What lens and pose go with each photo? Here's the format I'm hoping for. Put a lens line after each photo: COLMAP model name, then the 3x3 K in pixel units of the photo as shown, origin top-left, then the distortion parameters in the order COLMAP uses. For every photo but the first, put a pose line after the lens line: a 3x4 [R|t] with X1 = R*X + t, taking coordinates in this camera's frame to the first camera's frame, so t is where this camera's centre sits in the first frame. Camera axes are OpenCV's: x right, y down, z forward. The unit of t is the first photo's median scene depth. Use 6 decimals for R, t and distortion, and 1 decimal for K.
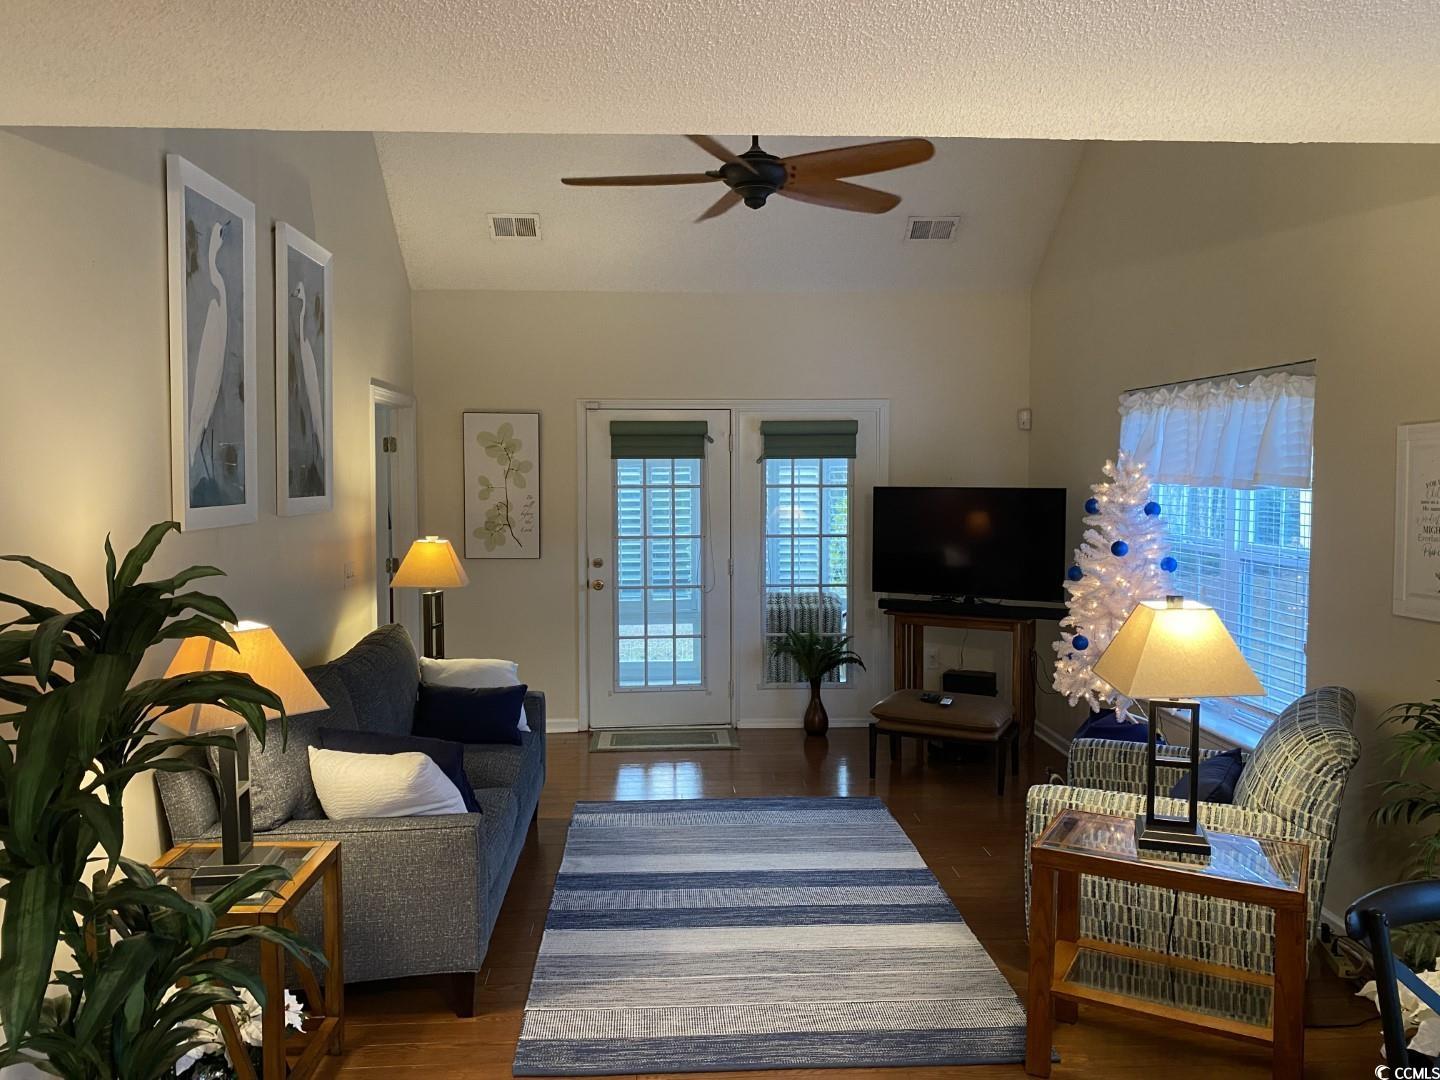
lens RADIAL K [[1108.8, 0, 715.4], [0, 1108.8, 520.3], [0, 0, 1]] dist [0.045128, -0.047629]
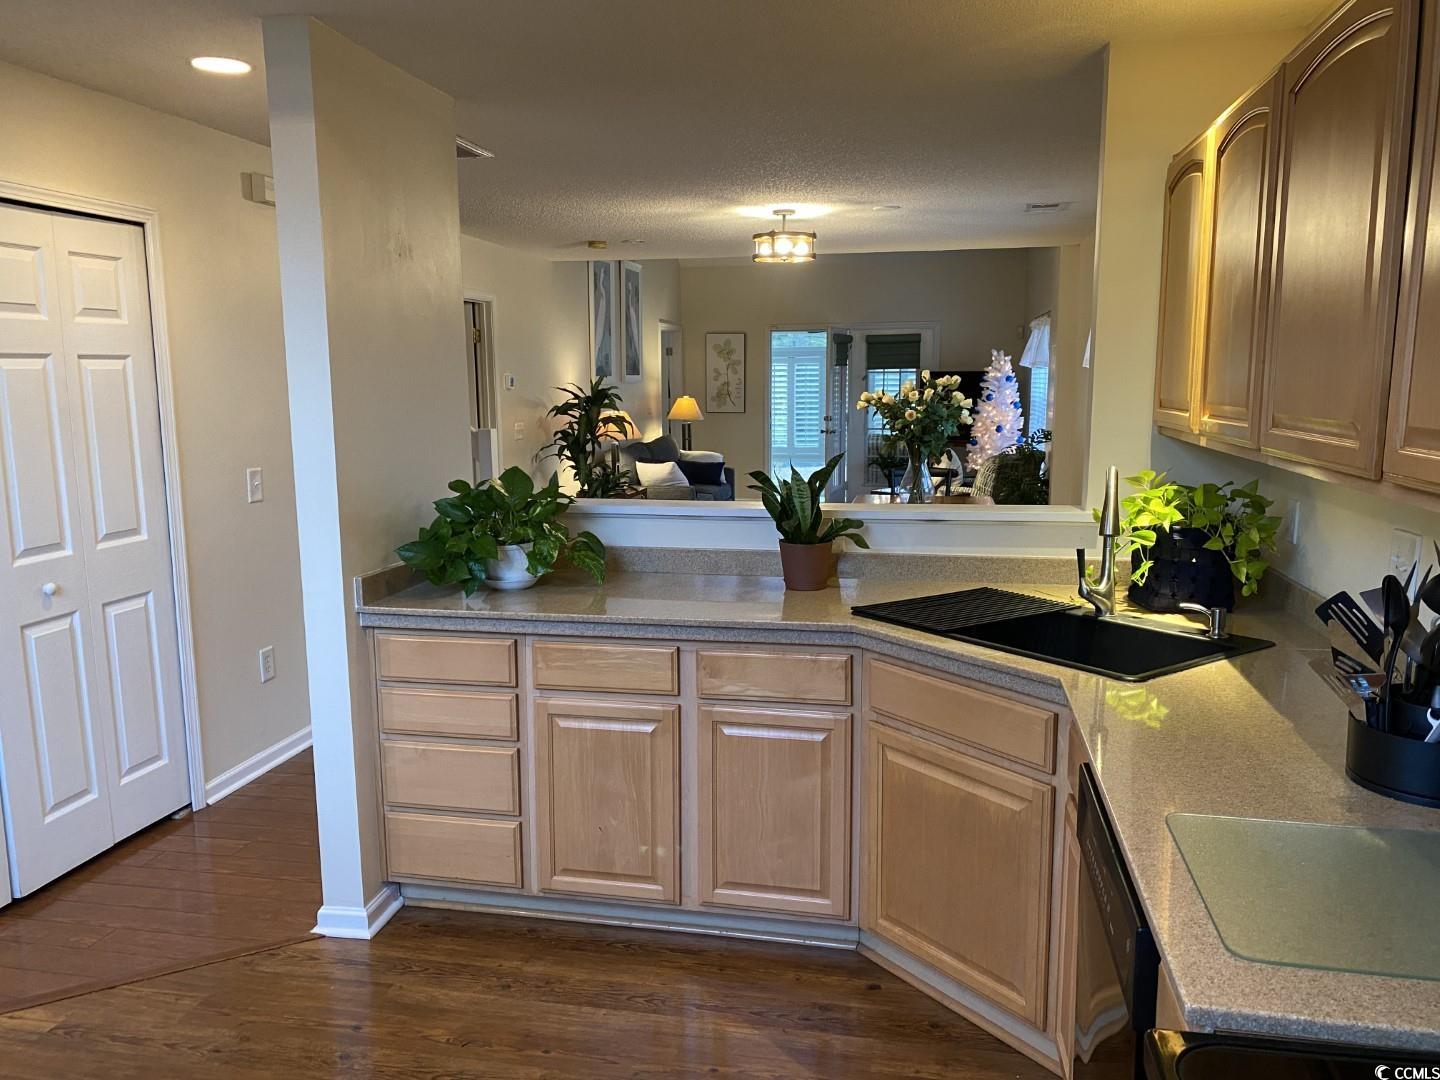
lens RADIAL K [[1108.8, 0, 723.2], [0, 1108.8, 551.1], [0, 0, 1]] dist [0.045128, -0.047629]
pose [[0.969020, 0.031392, -0.244980, 0.395243], [-0.003754, 0.993647, 0.112479, 0.081693], [0.246955, -0.108075, 0.962981, -1.219652]]
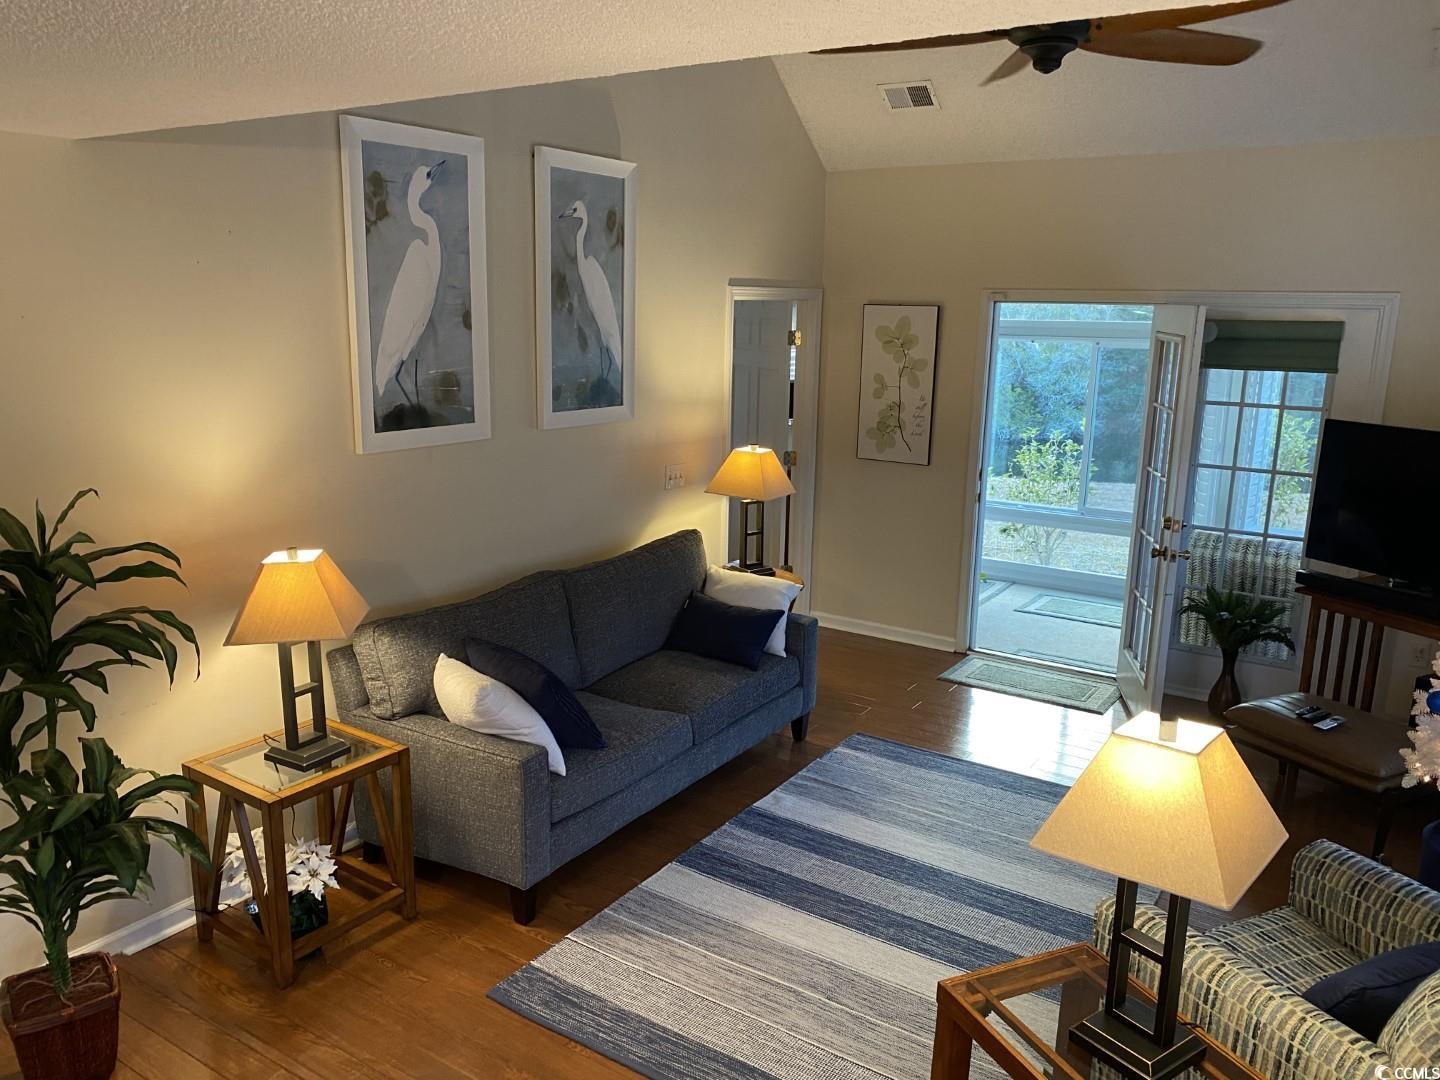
lens RADIAL K [[1108.8, 0, 722.0], [0, 1108.8, 543.7], [0, 0, 1]] dist [0.045128, -0.047629]
pose [[0.802269, 0.145244, -0.579024, 0.365266], [-0.045751, 0.982057, 0.182950, -0.092178], [0.595207, -0.120284, 0.794519, 0.210610]]
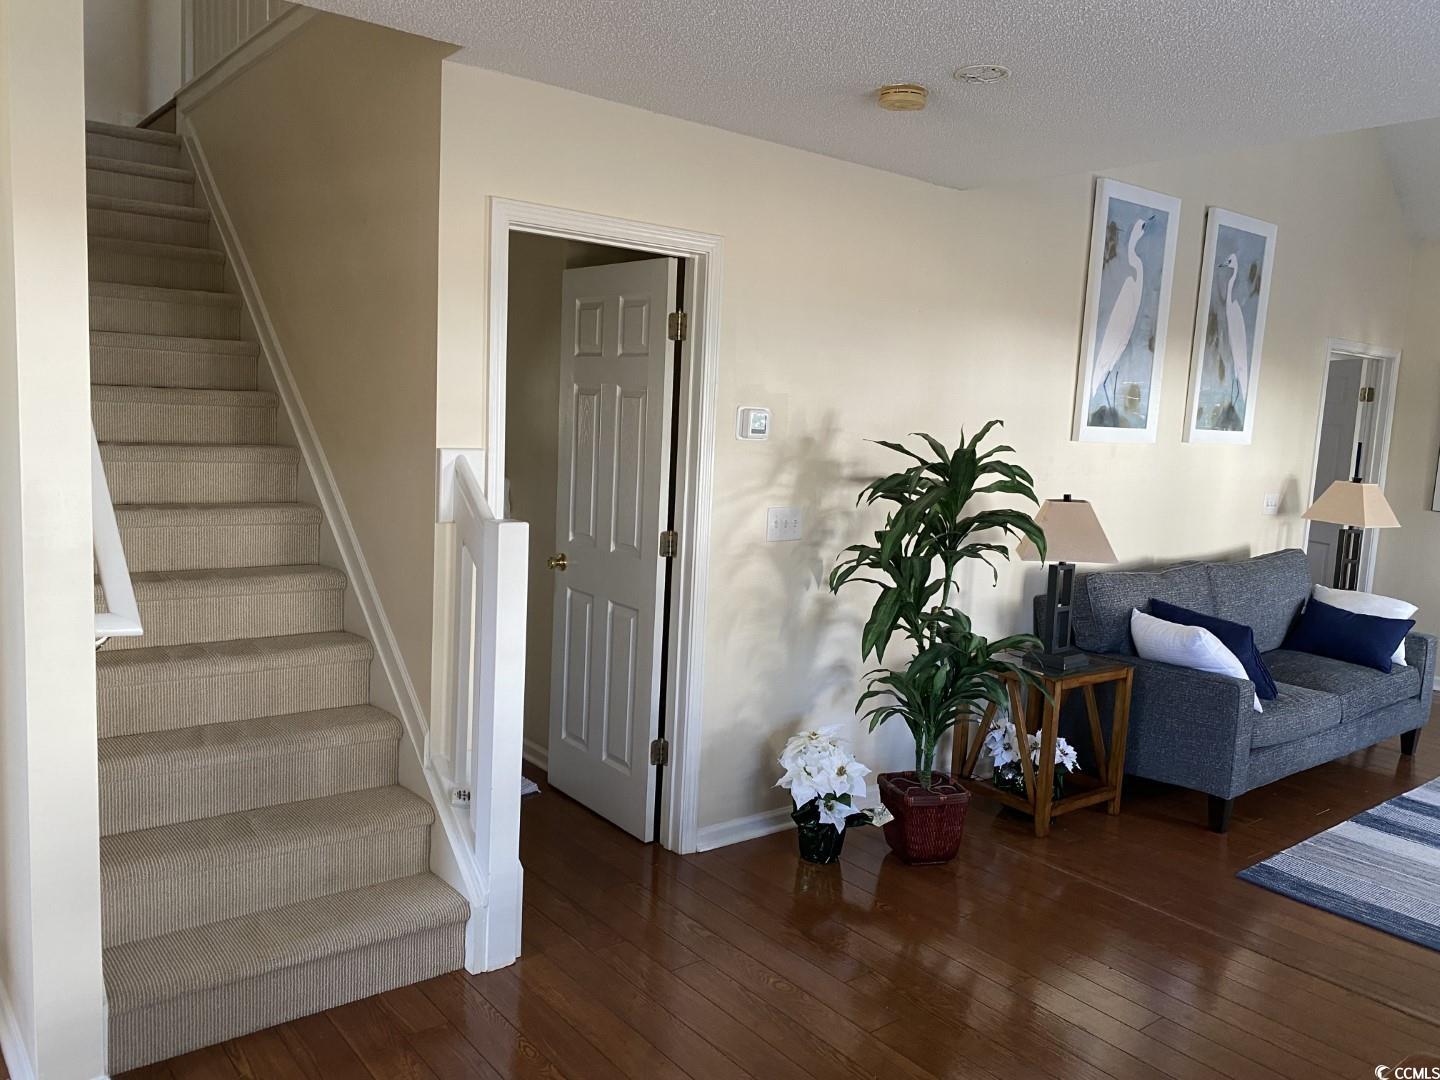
lens RADIAL K [[1108.8, 0, 714.9], [0, 1108.8, 532.9], [0, 0, 1]] dist [0.045128, -0.047629]
pose [[0.580229, 0.121160, -0.805391, 0.308857], [-0.084256, 0.992497, 0.088607, 0.027906], [0.810083, 0.016447, 0.586084, -0.163999]]
